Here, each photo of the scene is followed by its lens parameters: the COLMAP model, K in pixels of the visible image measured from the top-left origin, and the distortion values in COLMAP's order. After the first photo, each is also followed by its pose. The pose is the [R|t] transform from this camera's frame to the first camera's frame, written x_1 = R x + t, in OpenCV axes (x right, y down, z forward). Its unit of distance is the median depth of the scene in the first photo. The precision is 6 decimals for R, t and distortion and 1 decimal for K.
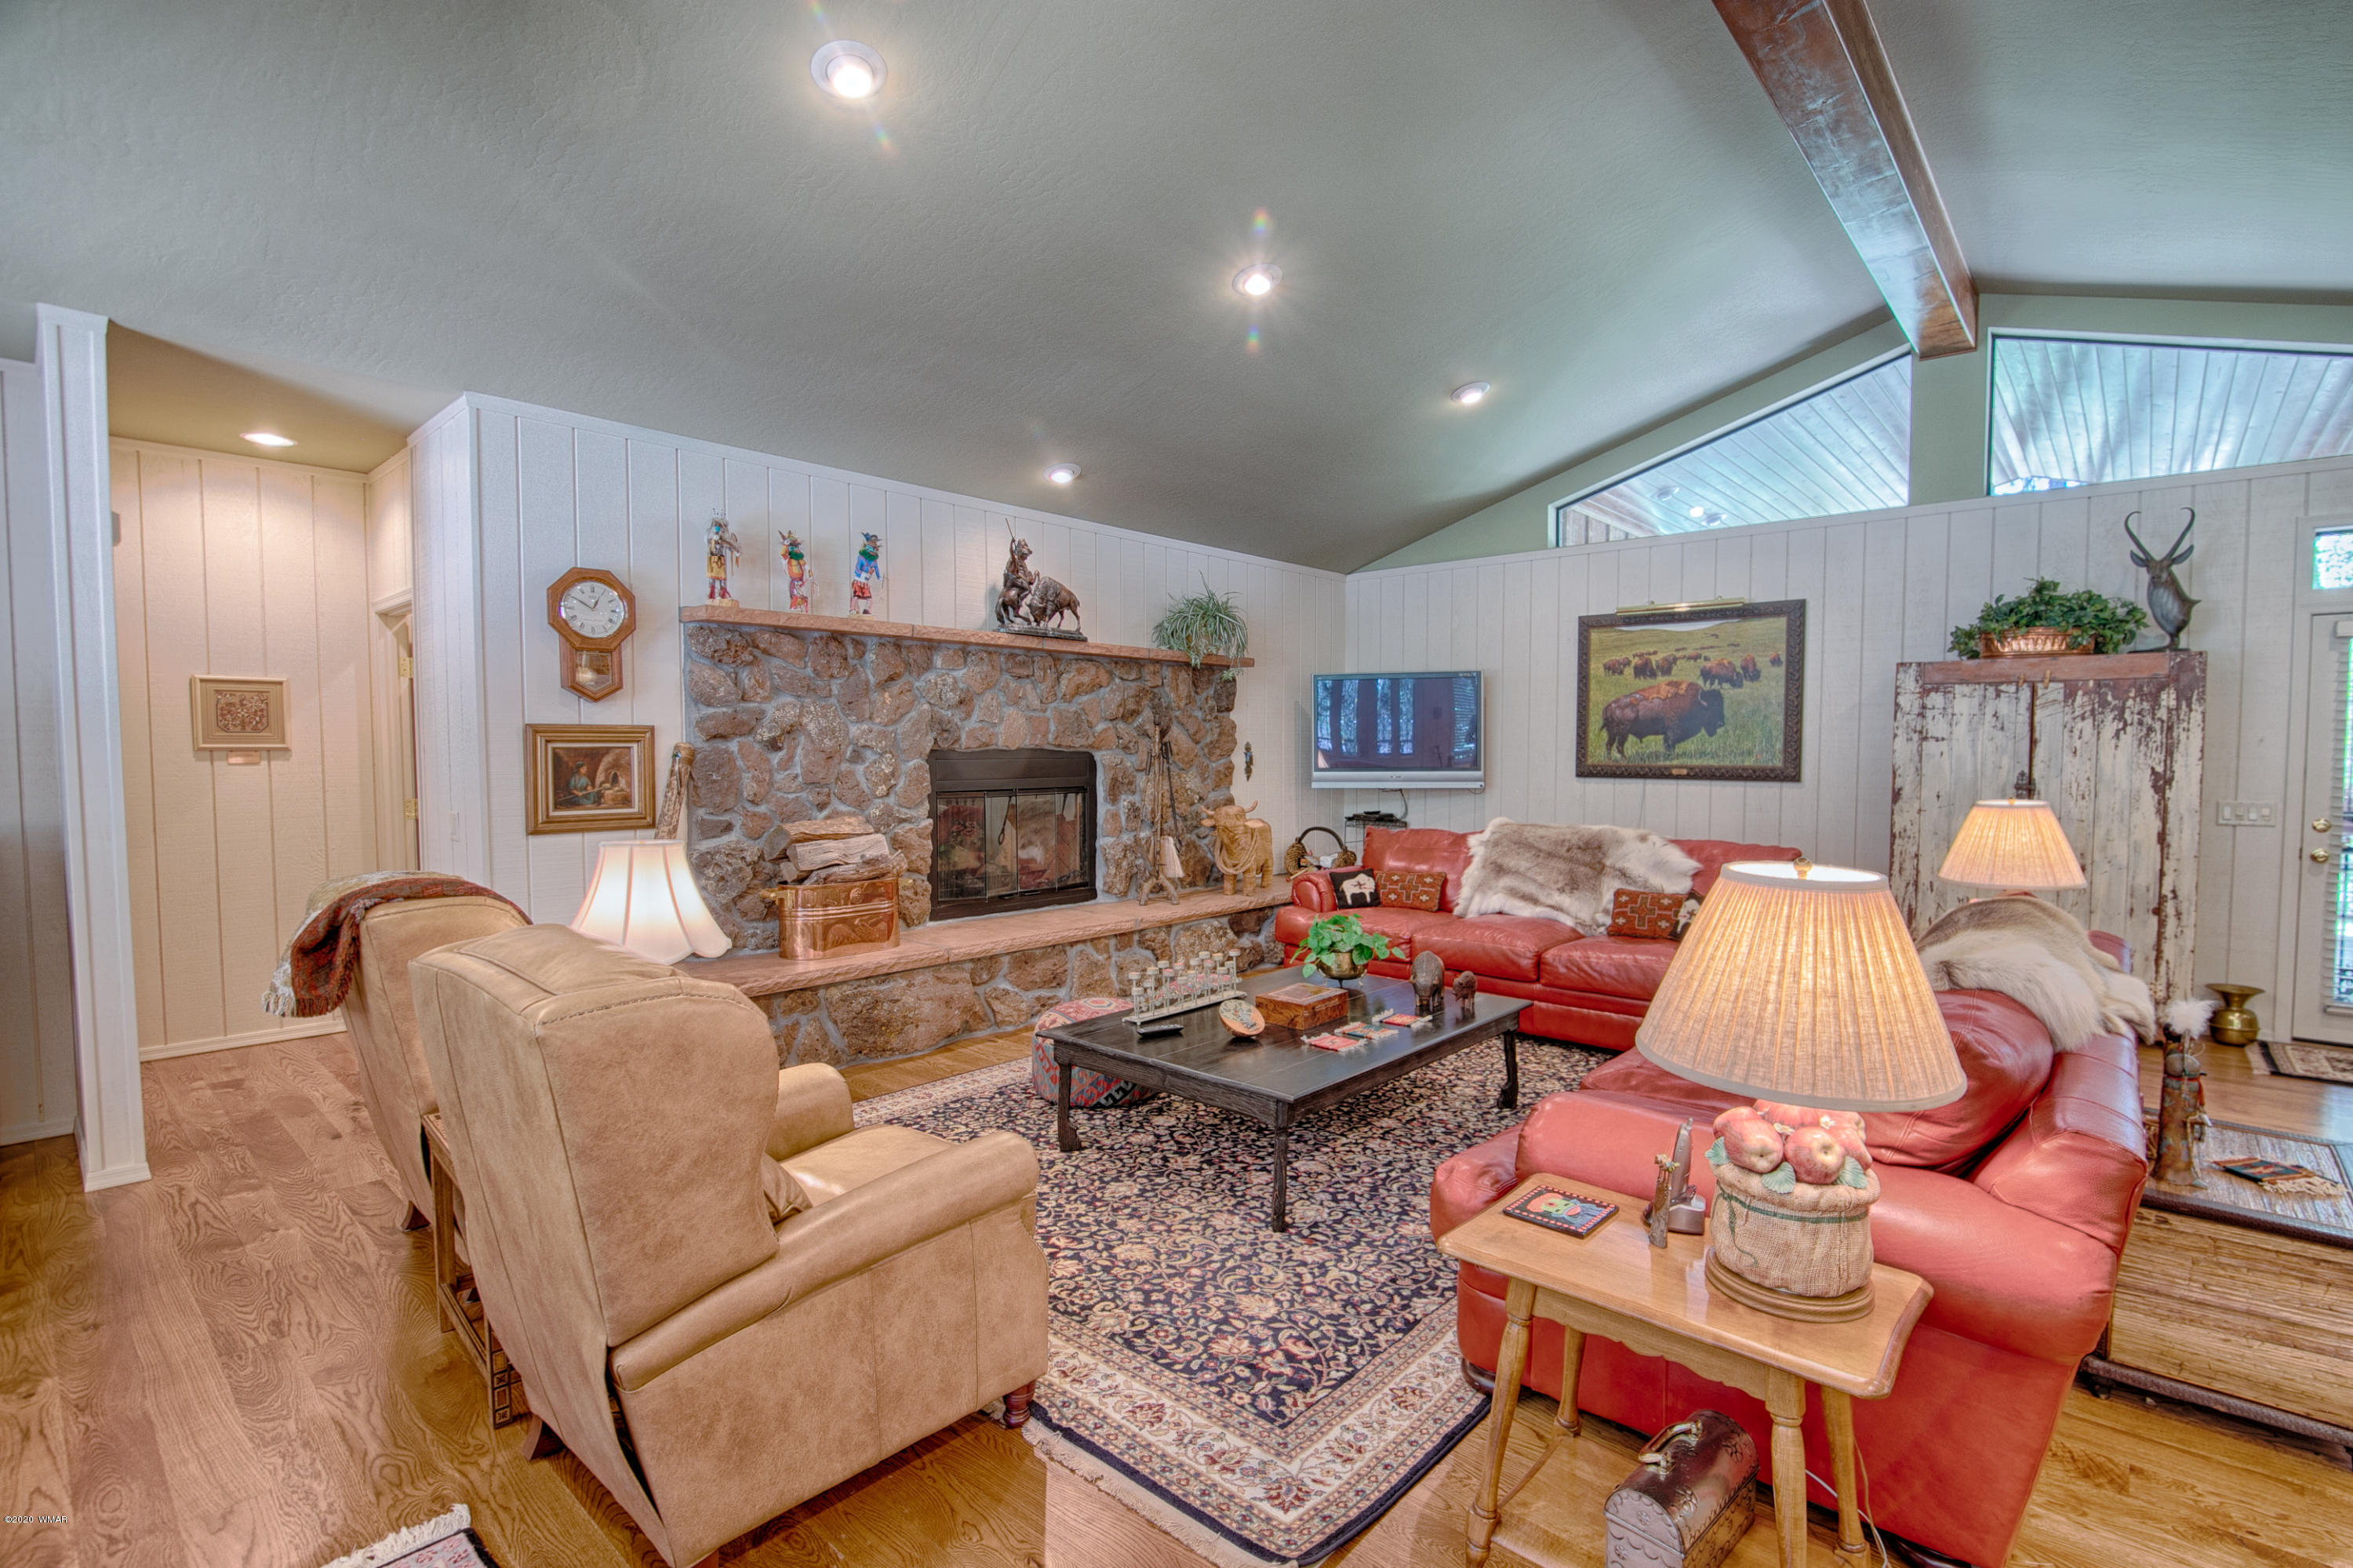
lens RADIAL K [[1143.9, 0, 1176.5], [0, 1143.9, 784.0], [0, 0, 1]] dist [-0.000777, -0.000959]
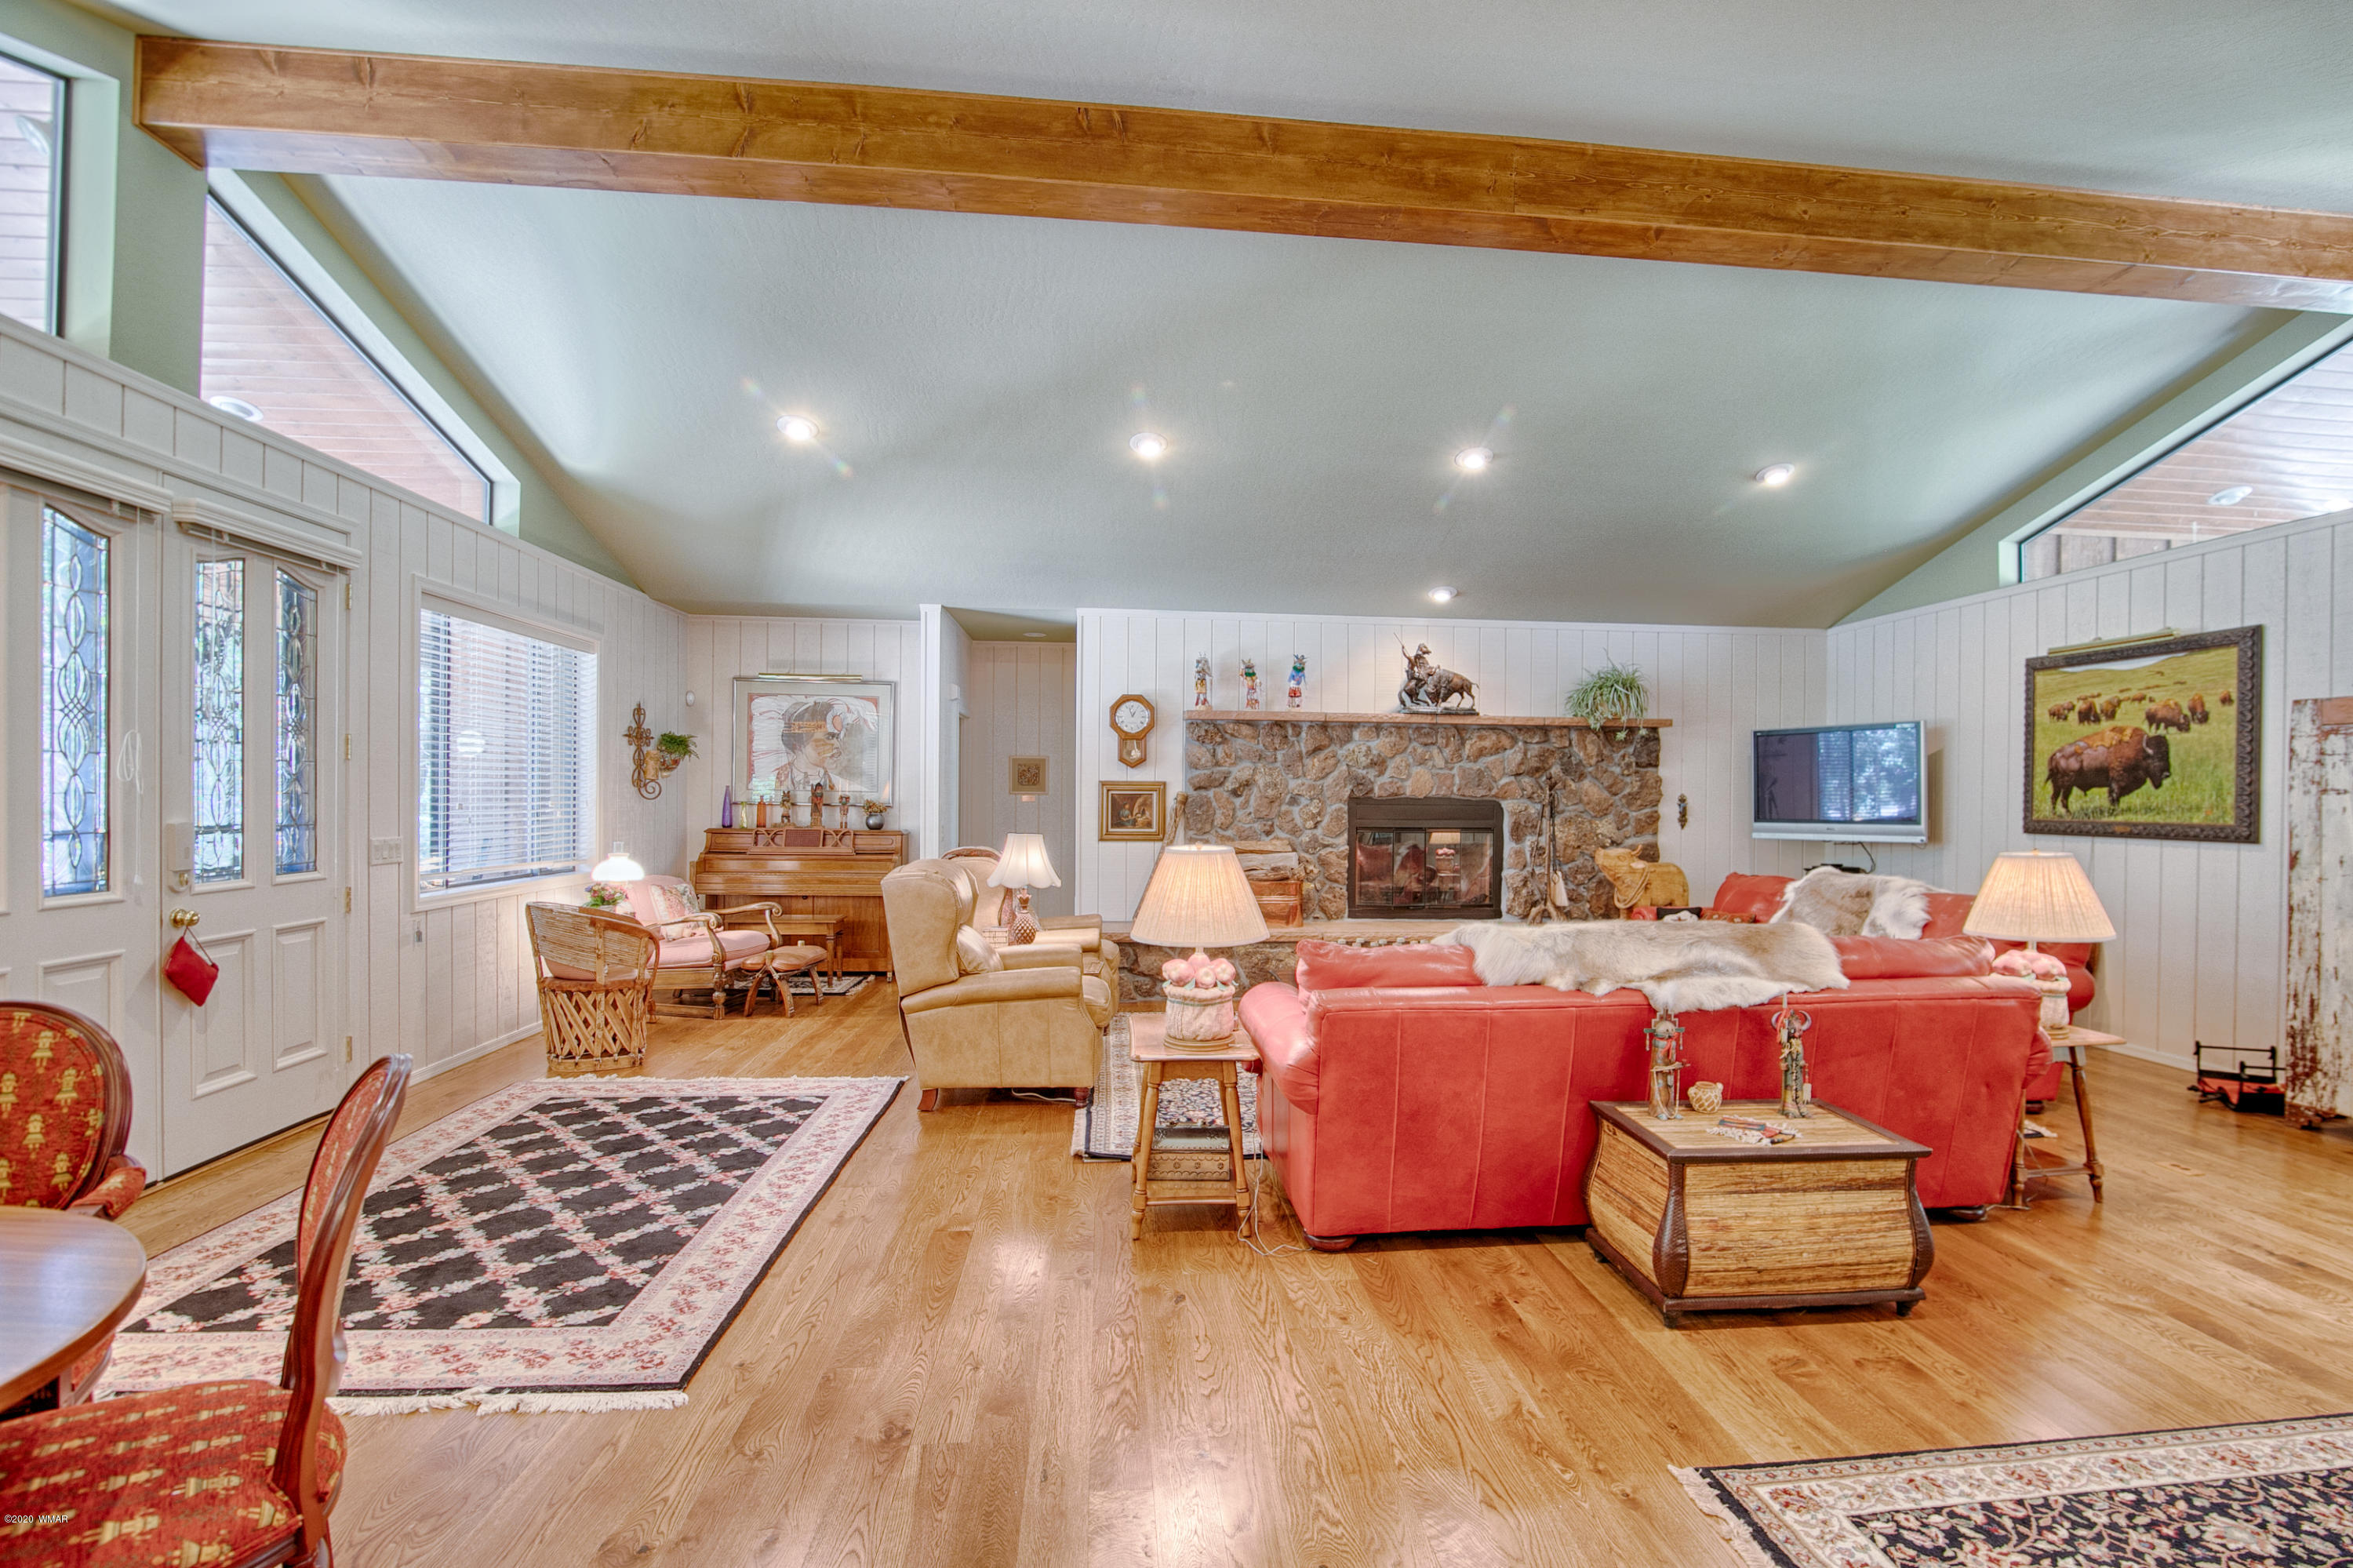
lens RADIAL K [[1143.9, 0, 1176.5], [0, 1143.9, 784.0], [0, 0, 1]] dist [-0.000777, -0.000959]
pose [[0.698403, -0.002205, -0.715702, 0.590352], [-0.031927, 0.998904, -0.034234, 0.008334], [0.714993, 0.046759, 0.697567, -0.141542]]
